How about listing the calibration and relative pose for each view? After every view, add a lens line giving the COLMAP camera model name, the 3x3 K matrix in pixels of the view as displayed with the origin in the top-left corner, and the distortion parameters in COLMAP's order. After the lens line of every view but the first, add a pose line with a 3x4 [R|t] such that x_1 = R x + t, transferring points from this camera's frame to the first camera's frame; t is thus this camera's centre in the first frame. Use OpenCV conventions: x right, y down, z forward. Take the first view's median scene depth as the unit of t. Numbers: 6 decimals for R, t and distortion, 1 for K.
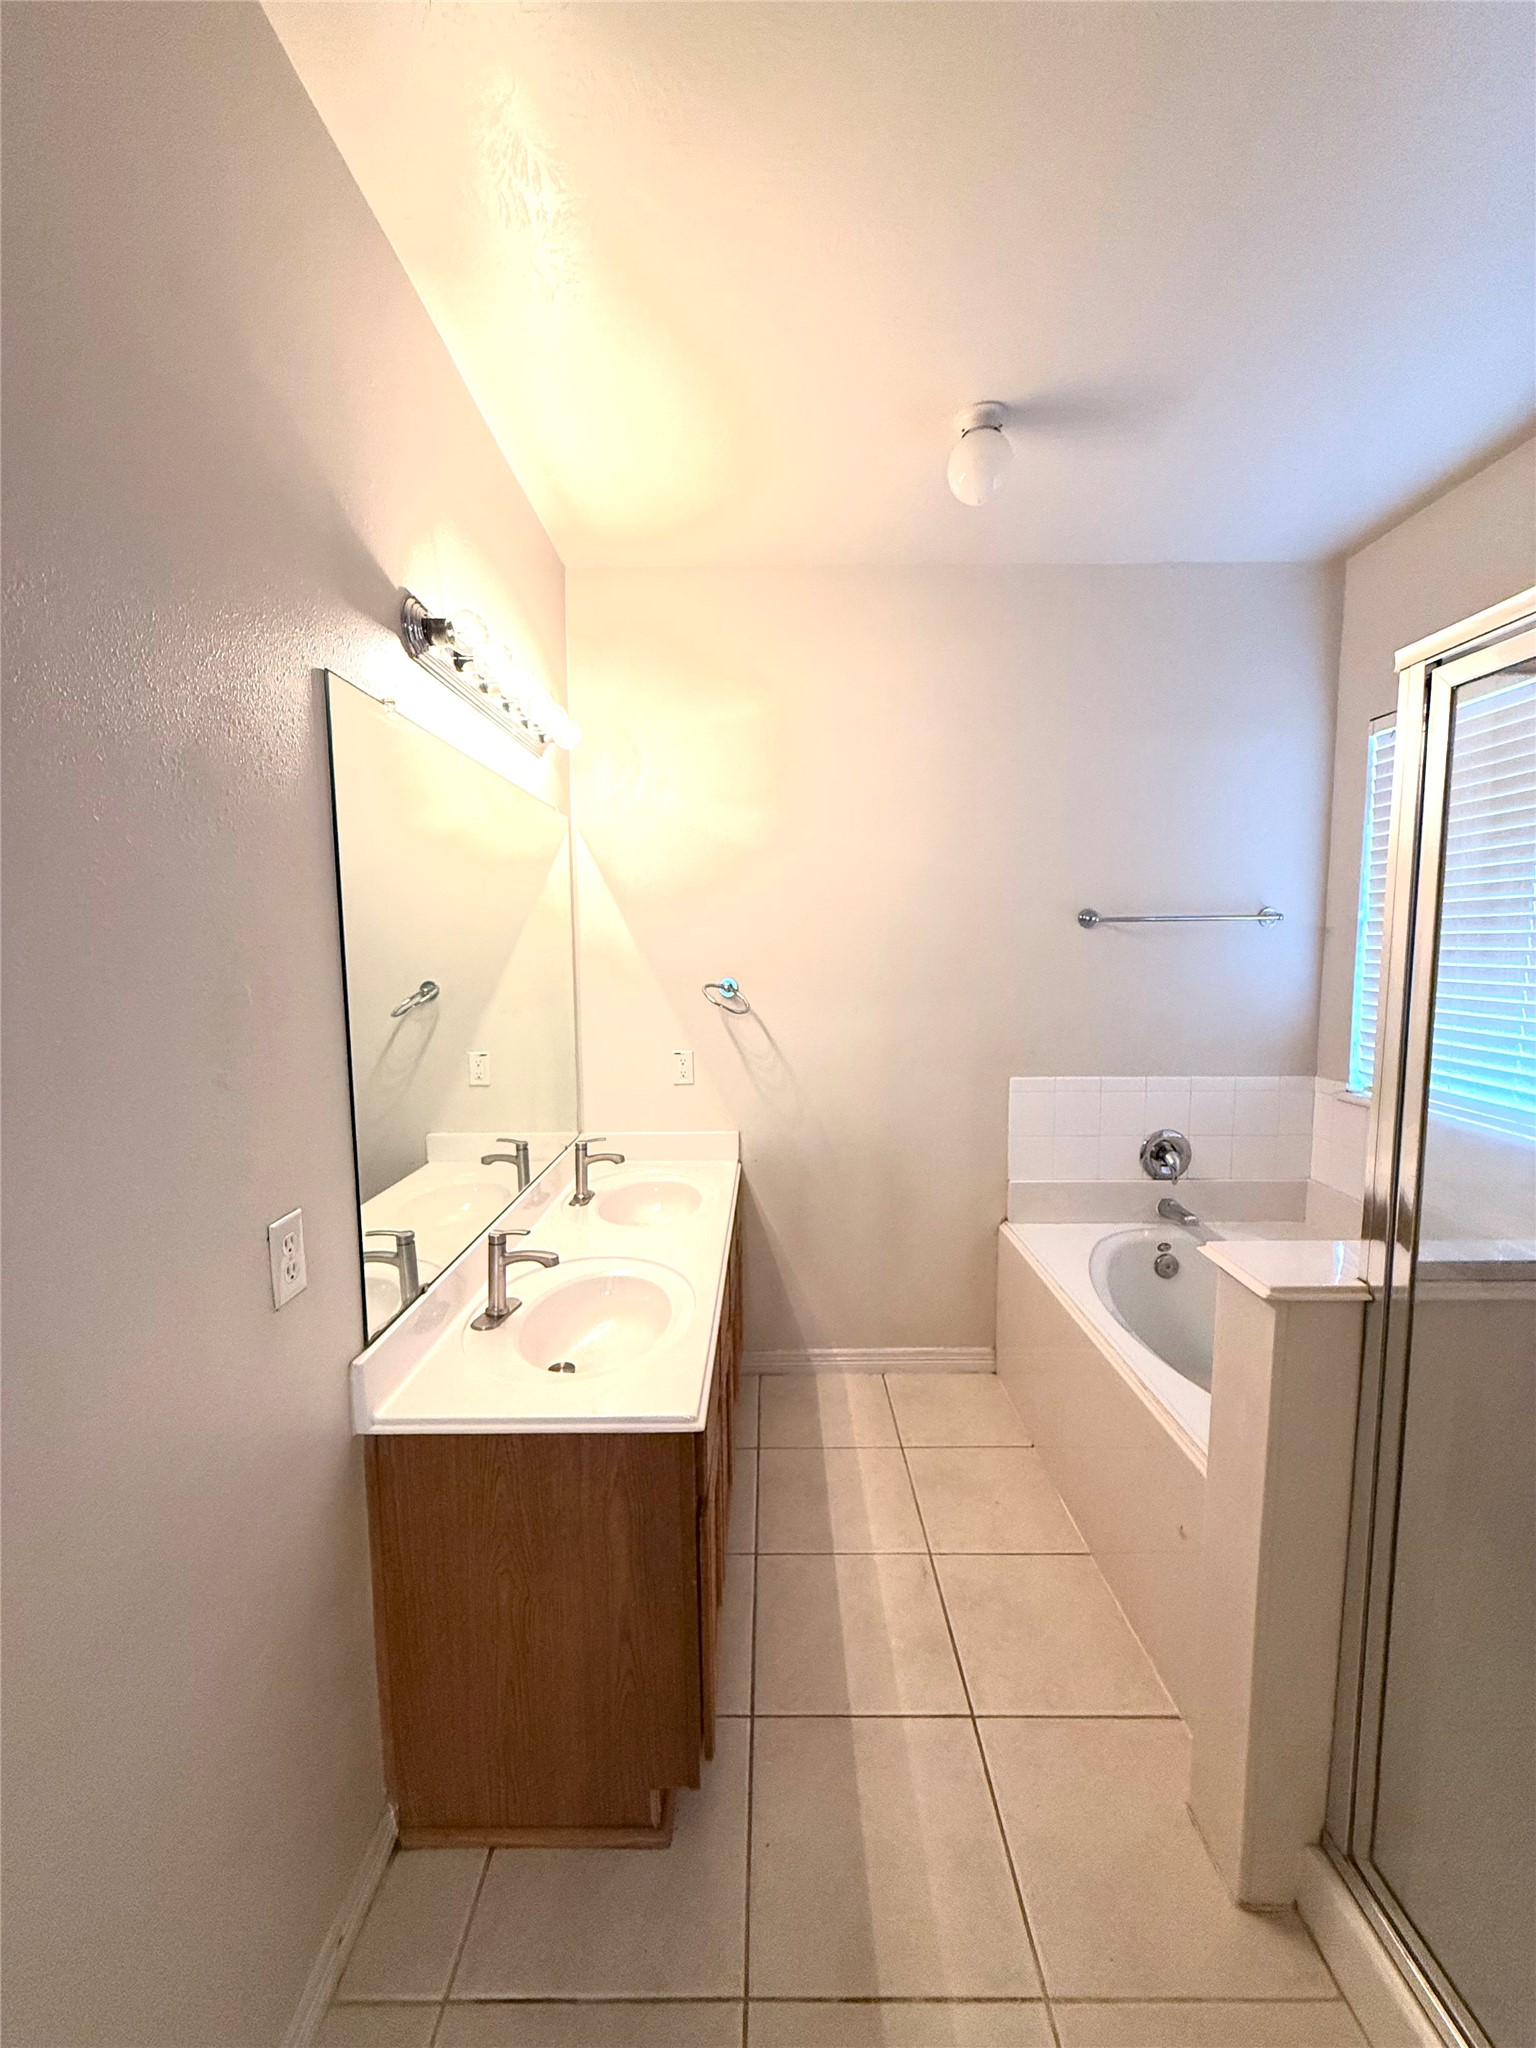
lens RADIAL K [[820.1, 0, 765.9], [0, 820.1, 1025.7], [0, 0, 1]] dist [0.002574, -0.000028]
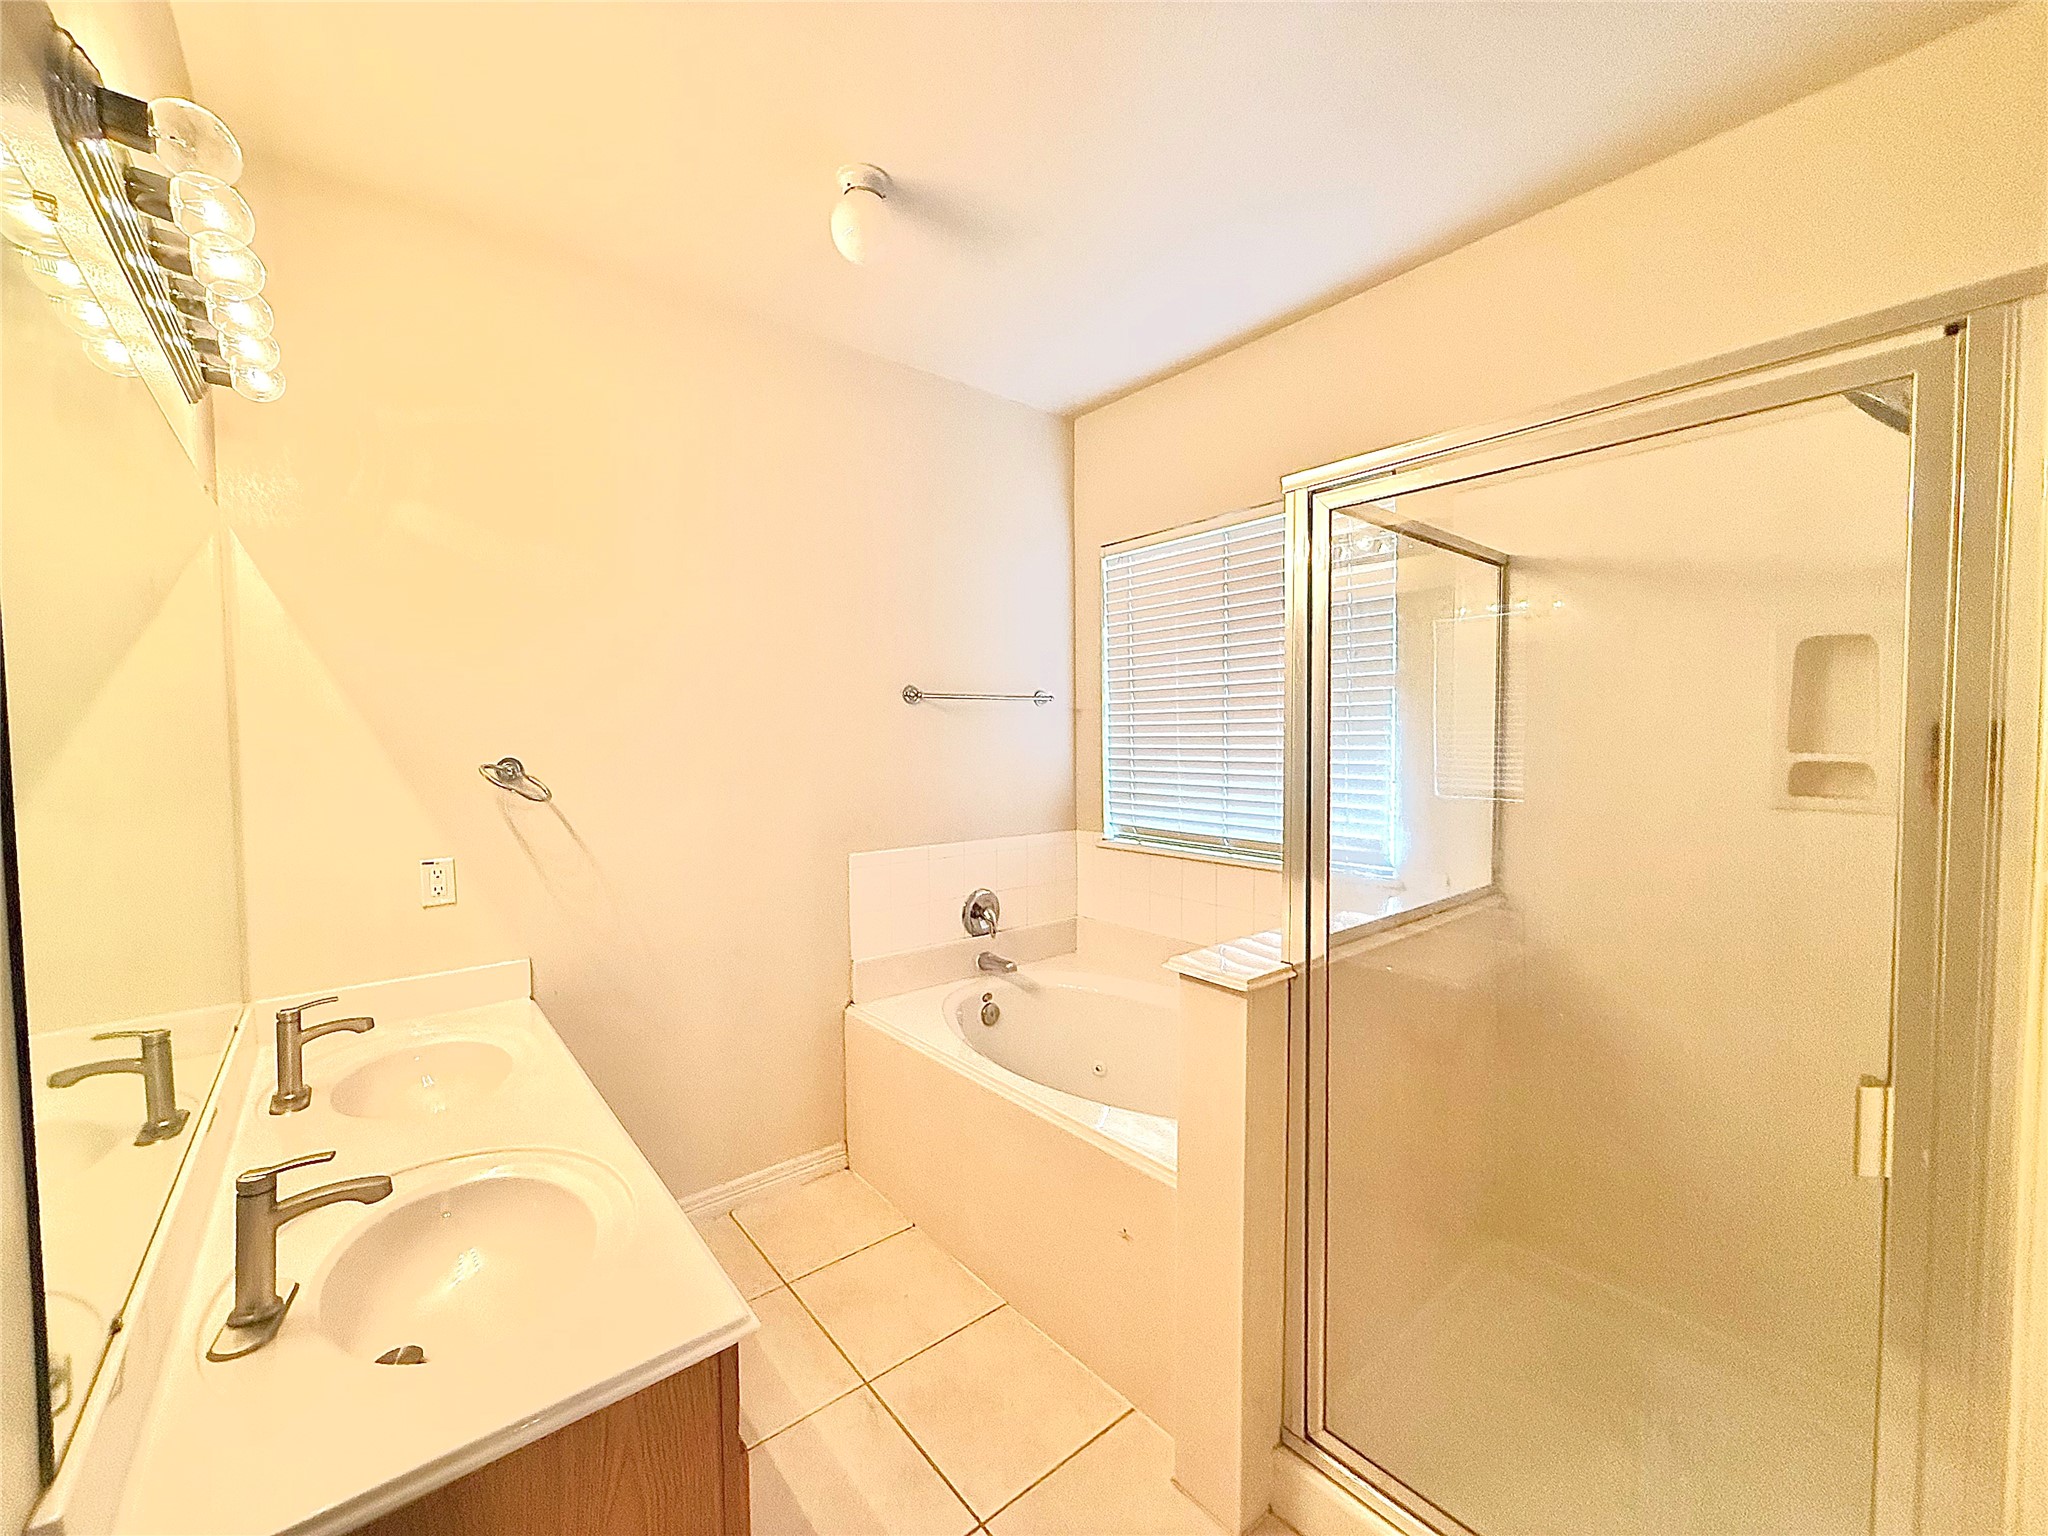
lens RADIAL K [[820.1, 0, 1024.1], [0, 820.1, 770.4], [0, 0, 1]] dist [0.002574, -0.000028]
pose [[0.768645, -0.026192, 0.639139, -0.170228], [0.066966, 0.996966, -0.039680, 0.016825], [-0.636161, 0.073300, 0.768067, 0.115951]]
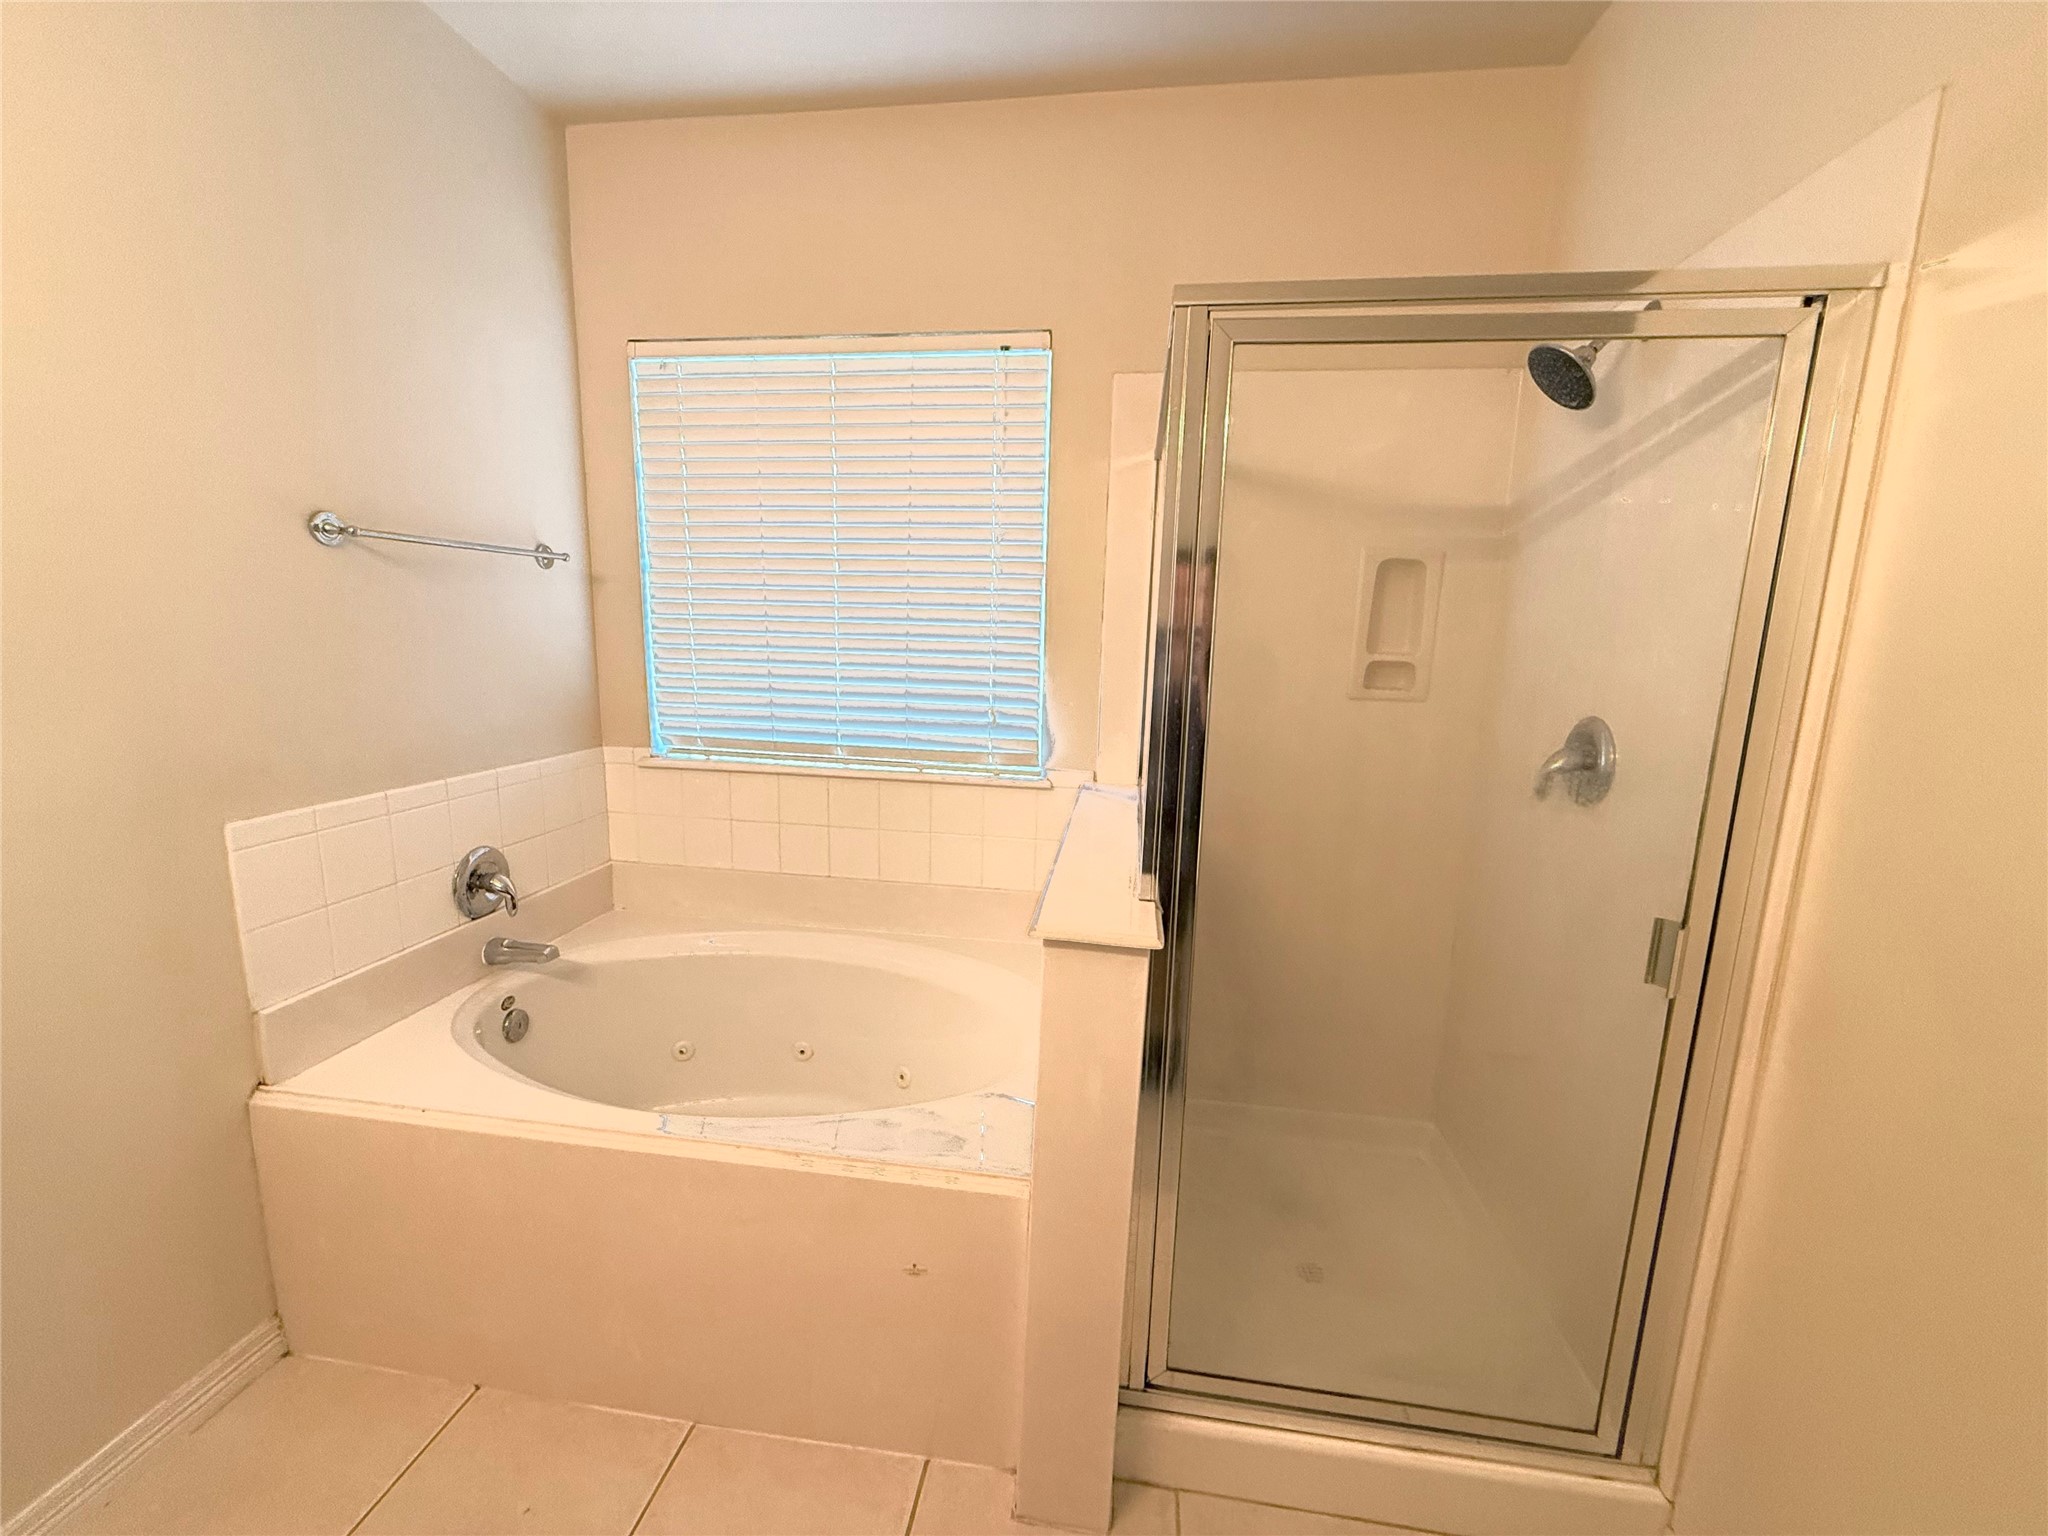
lens RADIAL K [[820.1, 0, 1030.8], [0, 820.1, 771.2], [0, 0, 1]] dist [0.002574, -0.000028]
pose [[0.141662, -0.158700, 0.977111, -0.138640], [0.071357, 0.986135, 0.149820, -0.011802], [-0.987340, 0.048500, 0.151022, 0.431298]]
